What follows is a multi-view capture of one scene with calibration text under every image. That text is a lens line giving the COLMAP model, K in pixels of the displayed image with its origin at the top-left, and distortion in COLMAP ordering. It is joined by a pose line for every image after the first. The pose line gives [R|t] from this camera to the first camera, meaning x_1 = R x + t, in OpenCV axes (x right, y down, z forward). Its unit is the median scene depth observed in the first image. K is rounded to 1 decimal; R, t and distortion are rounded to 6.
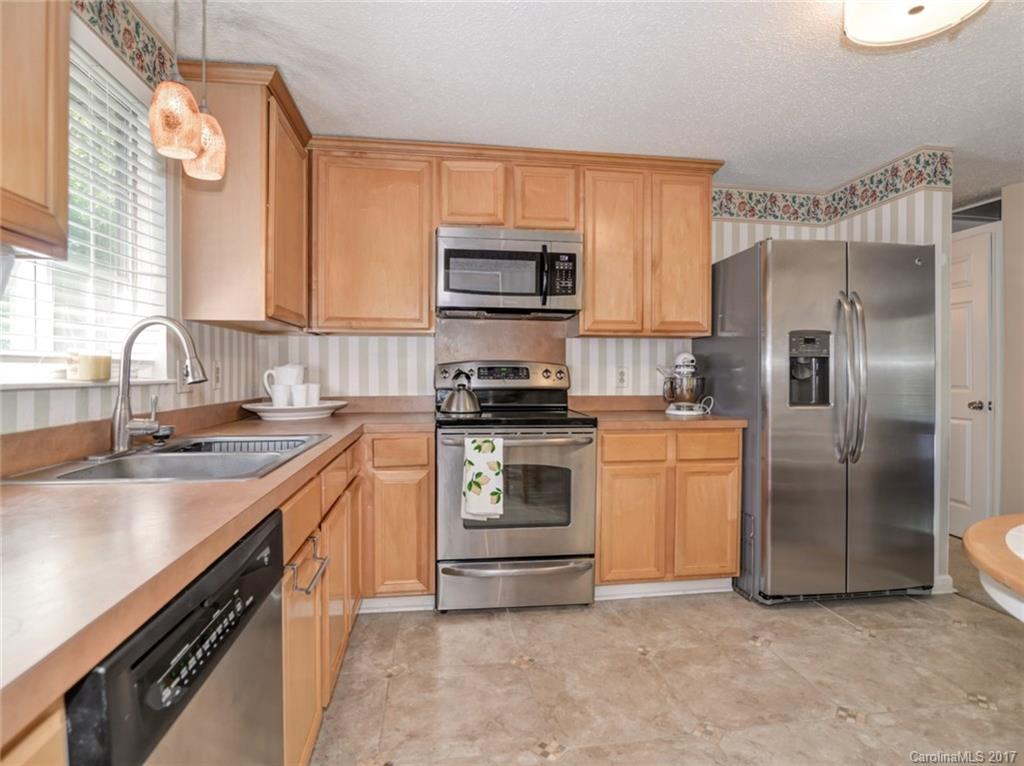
lens RADIAL K [[539.9, 0, 514.6], [0, 539.9, 381.9], [0, 0, 1]] dist [-0.013611, -0.001189]
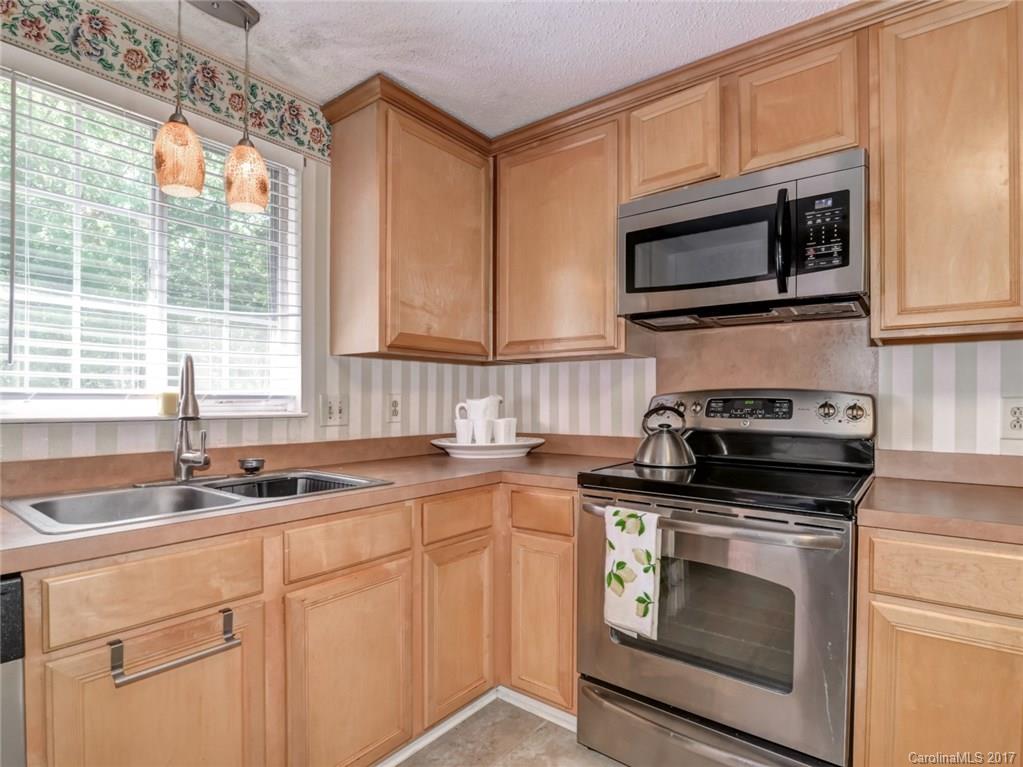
lens RADIAL K [[539.4, 0, 510.8], [0, 539.4, 401.6], [0, 0, 1]] dist [-0.013611, -0.001189]
pose [[0.688341, 0.002001, -0.725385, 0.279874], [-0.013274, 0.999864, -0.009837, -0.015805], [0.725266, 0.016400, 0.688273, 0.401922]]
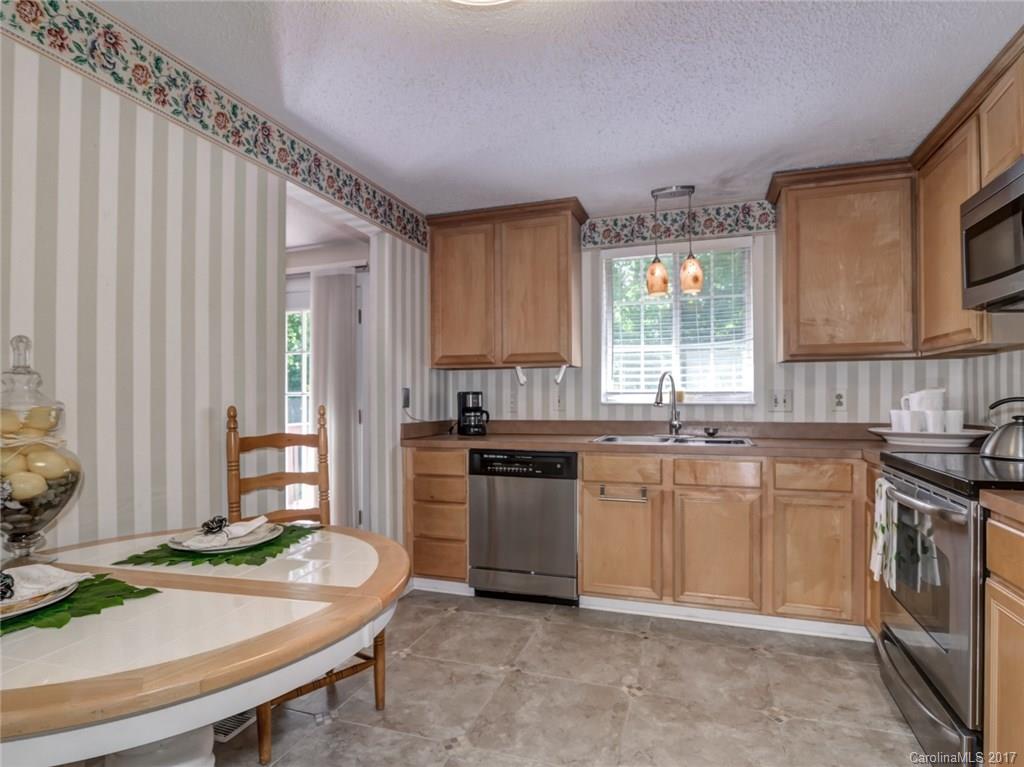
lens RADIAL K [[539.9, 0, 516.4], [0, 539.9, 390.7], [0, 0, 1]] dist [-0.013611, -0.001189]
pose [[-0.463174, -0.012682, -0.886176, 0.792778], [-0.013638, 0.999881, -0.007181, -0.013320], [0.886162, 0.008760, -0.463292, 0.787223]]
